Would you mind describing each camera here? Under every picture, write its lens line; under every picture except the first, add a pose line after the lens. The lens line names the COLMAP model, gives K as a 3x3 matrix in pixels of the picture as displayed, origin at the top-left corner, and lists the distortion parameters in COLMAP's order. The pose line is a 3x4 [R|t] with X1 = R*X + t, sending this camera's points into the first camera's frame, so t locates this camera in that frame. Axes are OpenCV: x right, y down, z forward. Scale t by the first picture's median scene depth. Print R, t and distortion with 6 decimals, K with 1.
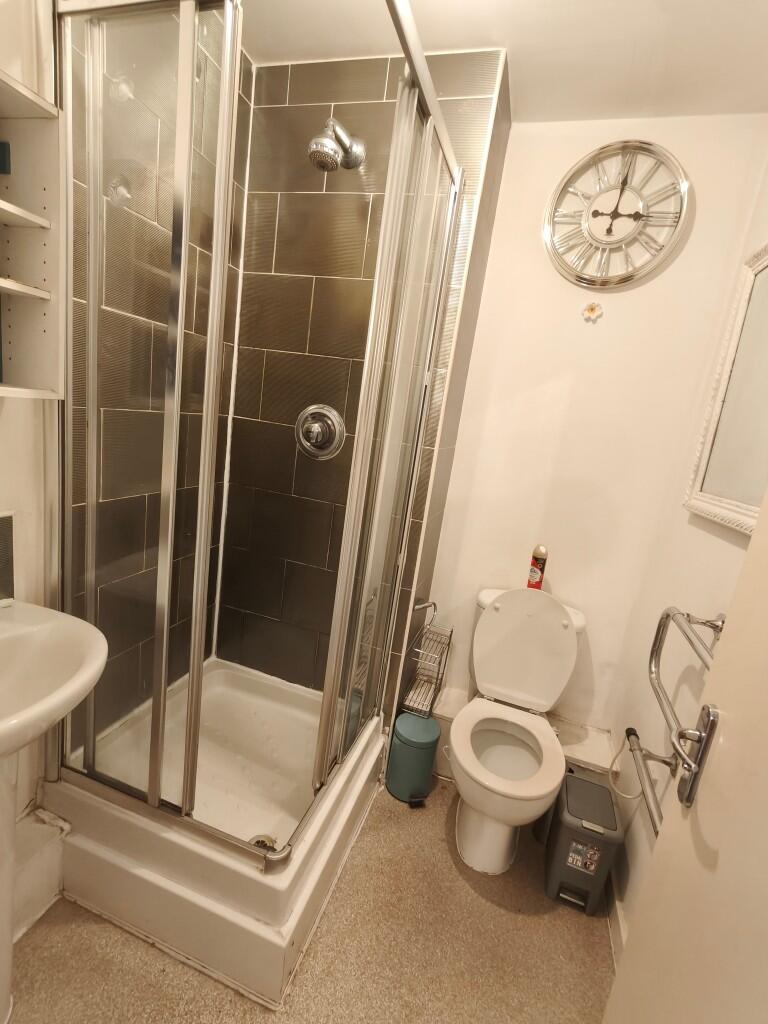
lens RADIAL K [[475.4, 0, 384.9], [0, 475.4, 510.6], [0, 0, 1]] dist [0.010733, 0.000067]
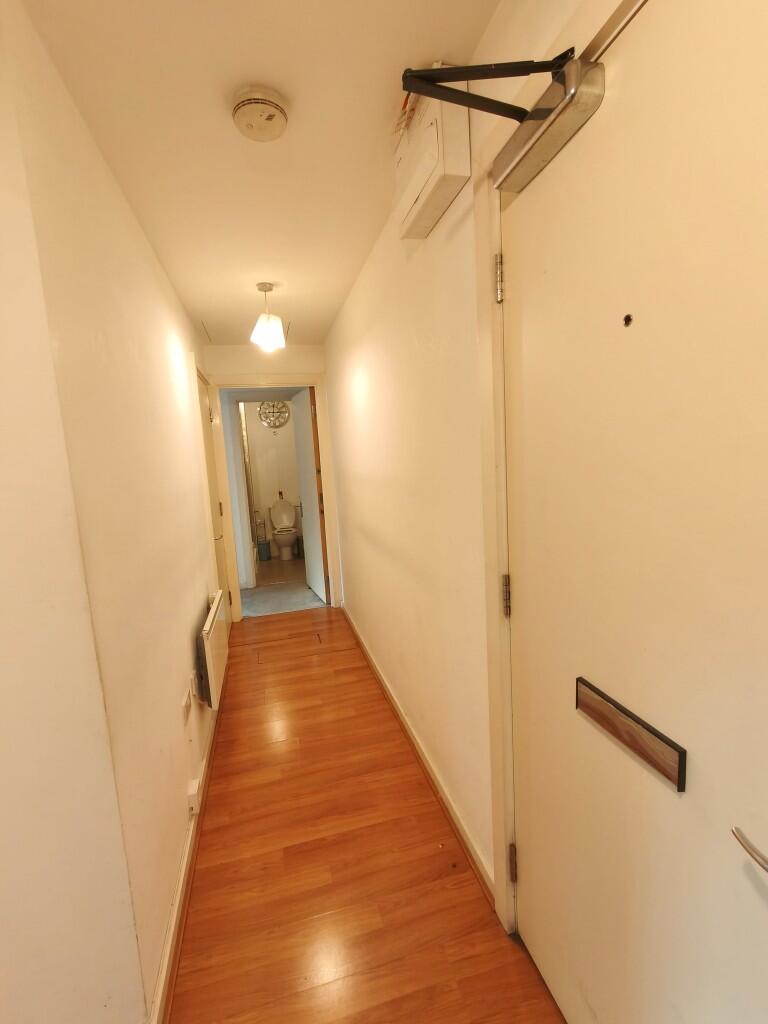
lens RADIAL K [[475.4, 0, 385.0], [0, 475.4, 513.7], [0, 0, 1]] dist [0.010733, 0.000067]
pose [[0.829961, -0.253840, 0.496720, -1.045740], [0.281838, 0.959268, 0.019300, 0.470487], [-0.481386, 0.123976, 0.867696, -3.071711]]
